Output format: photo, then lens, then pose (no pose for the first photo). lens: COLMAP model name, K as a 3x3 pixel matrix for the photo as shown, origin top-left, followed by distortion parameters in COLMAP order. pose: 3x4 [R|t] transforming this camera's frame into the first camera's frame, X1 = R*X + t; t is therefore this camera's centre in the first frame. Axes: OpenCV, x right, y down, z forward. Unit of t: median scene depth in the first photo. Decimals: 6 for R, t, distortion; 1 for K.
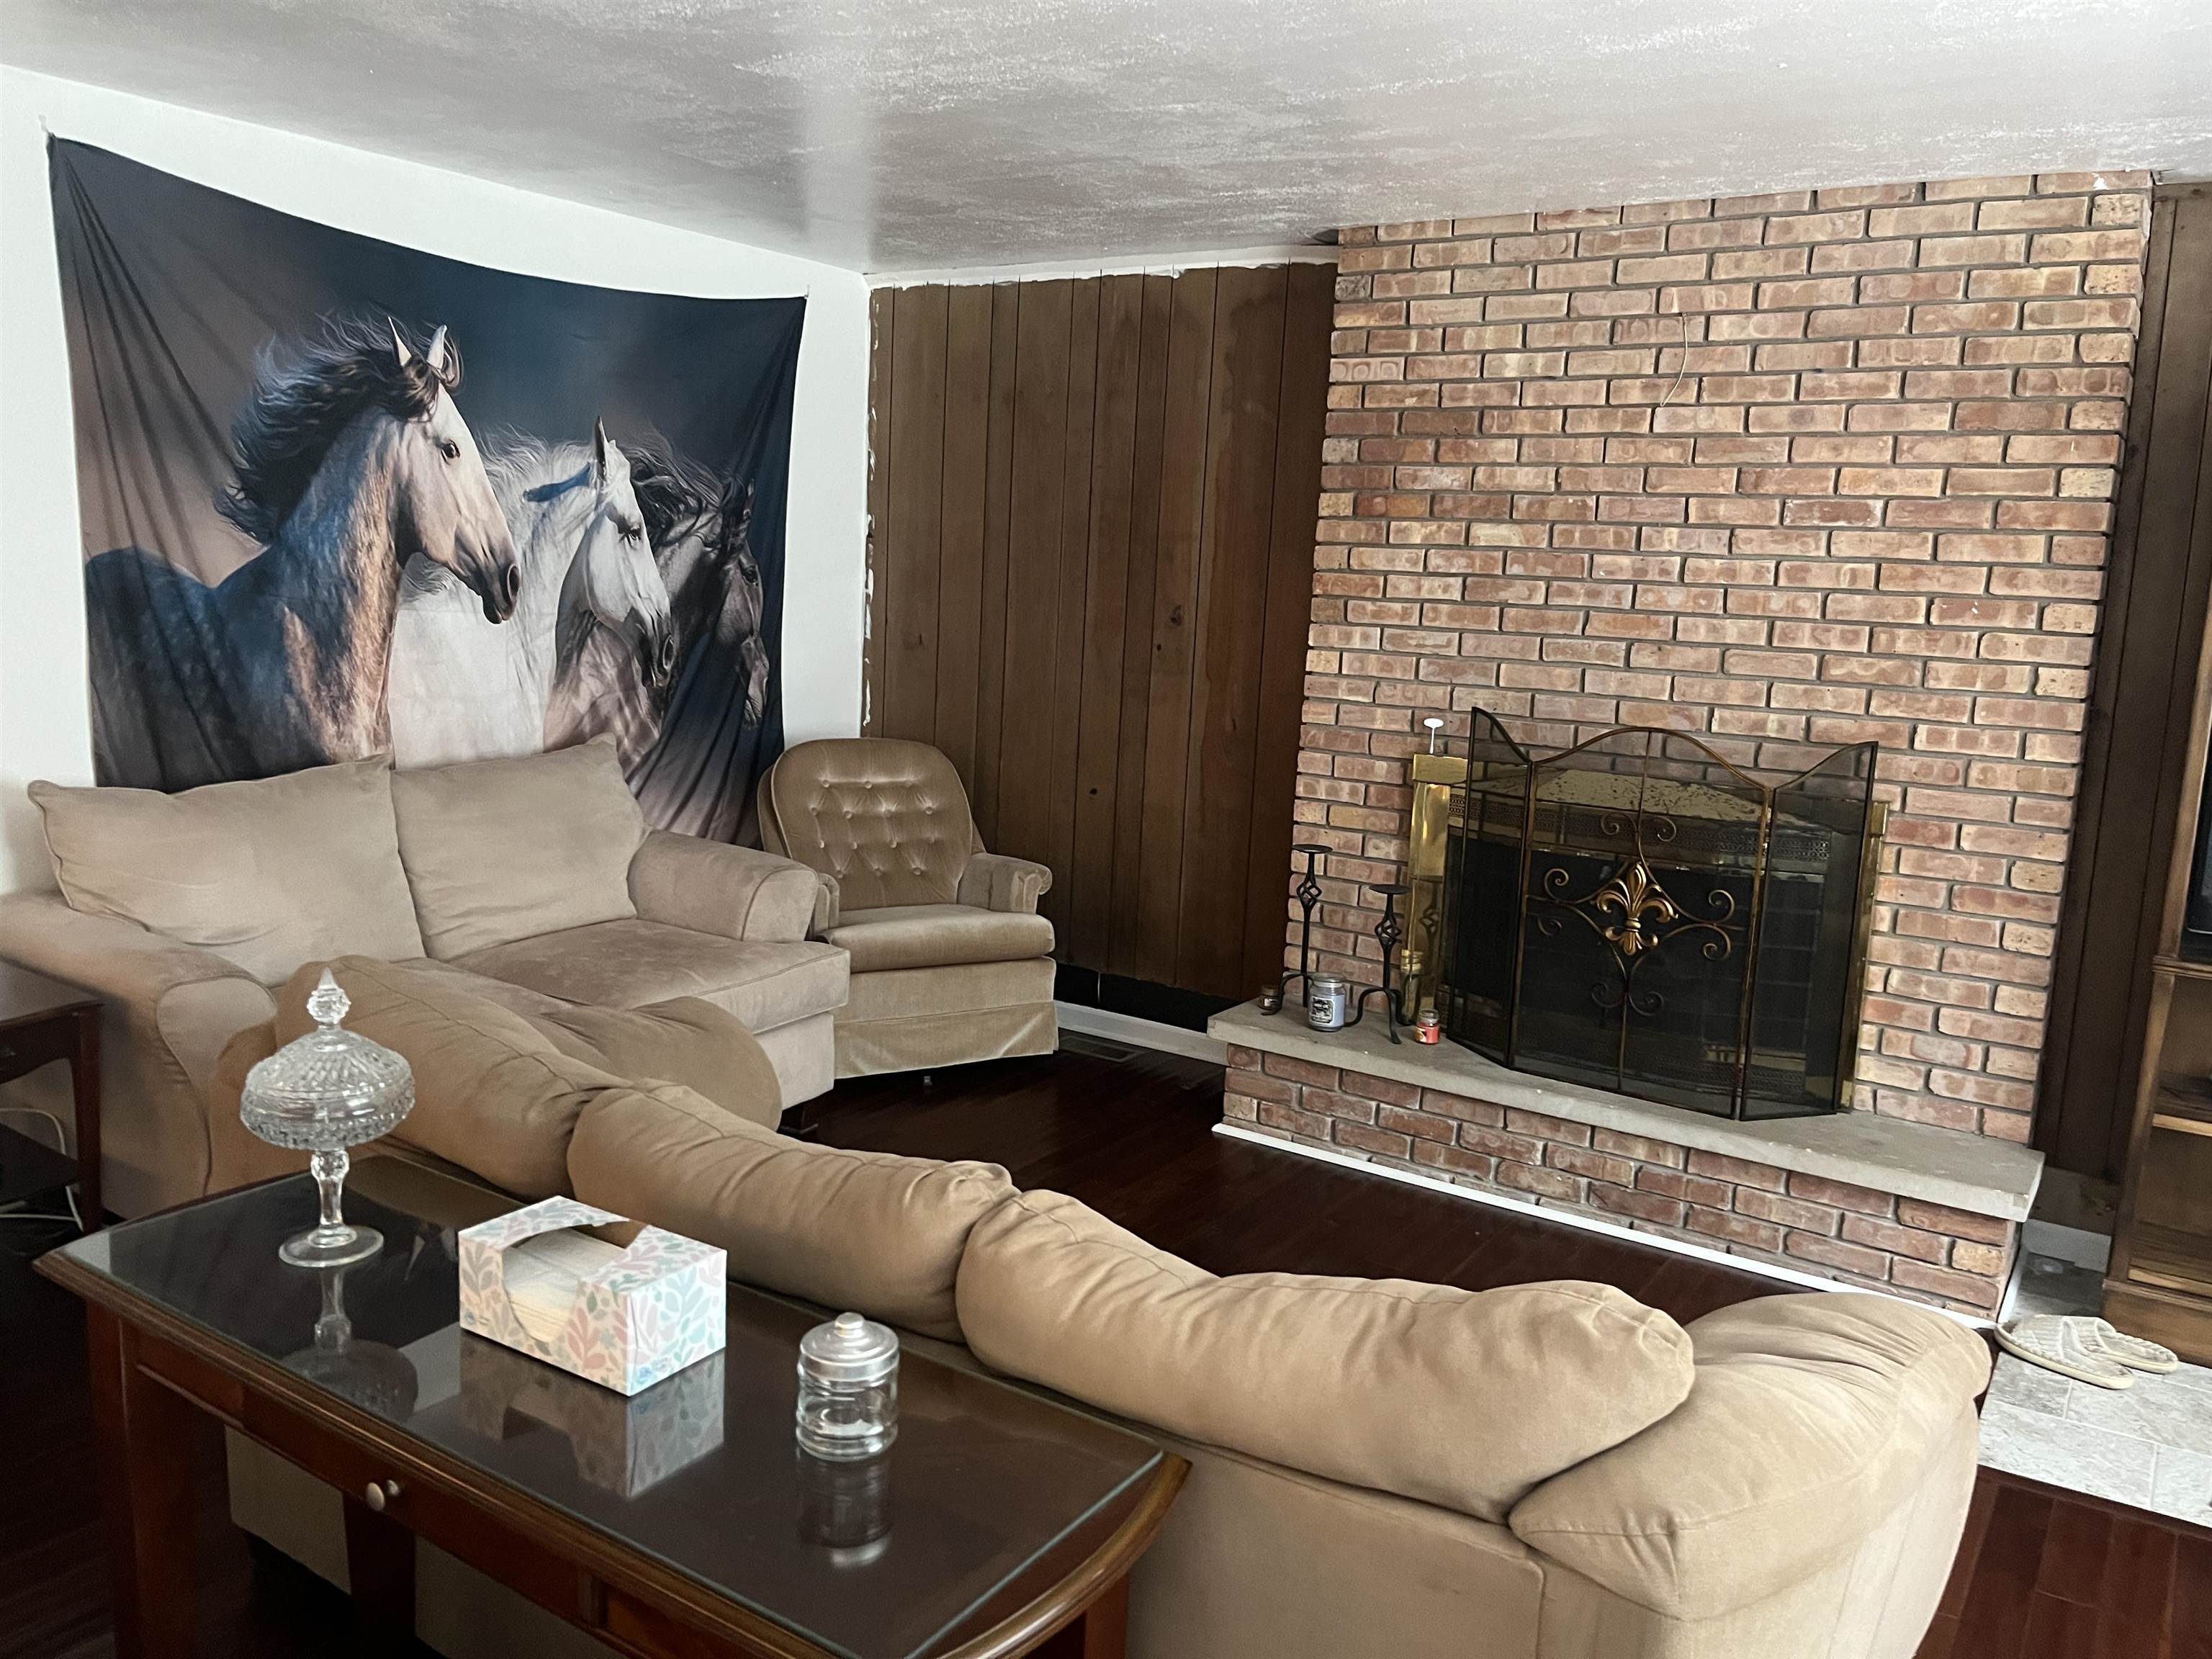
lens RADIAL K [[1665.1, 0, 1087.2], [0, 1665.1, 822.2], [0, 0, 1]] dist [0.048092, -0.078160]
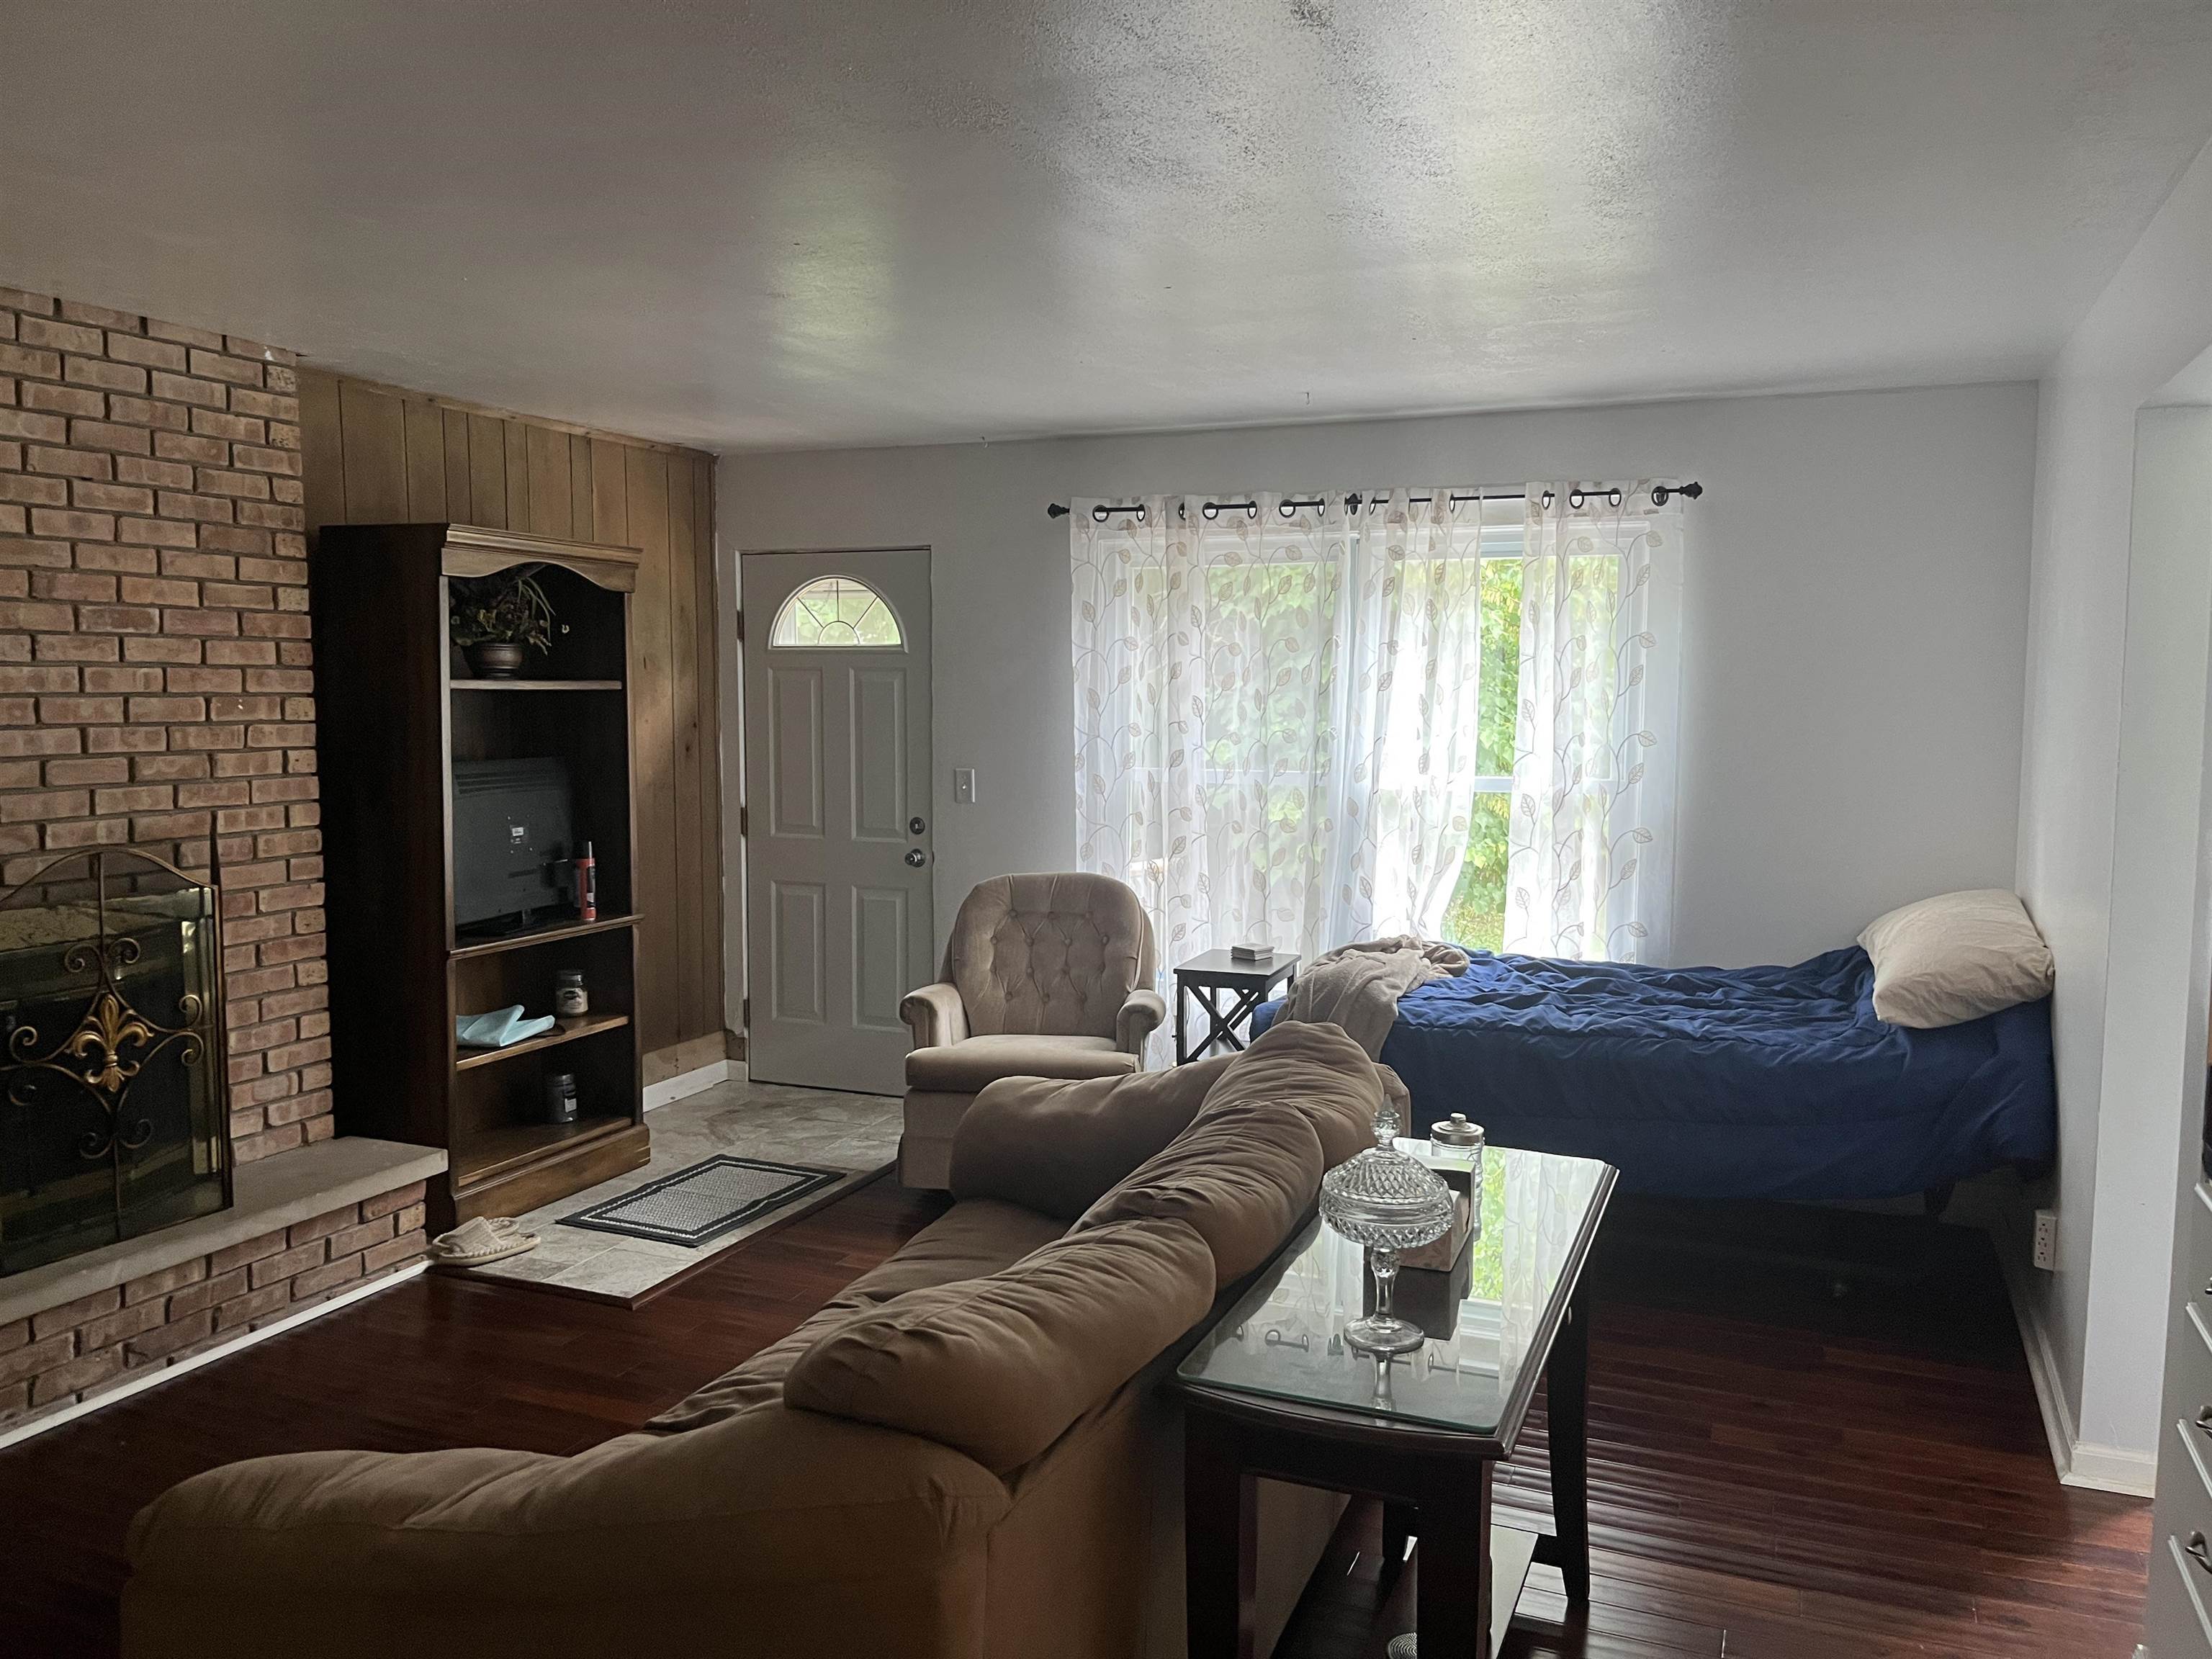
lens RADIAL K [[1665.1, 0, 1106.6], [0, 1665.1, 840.6], [0, 0, 1]] dist [0.048092, -0.078160]
pose [[-0.201613, -0.134760, 0.970151, -0.672360], [0.133541, 0.977459, 0.163527, -0.136031], [-0.970319, 0.162524, -0.179072, 0.604072]]
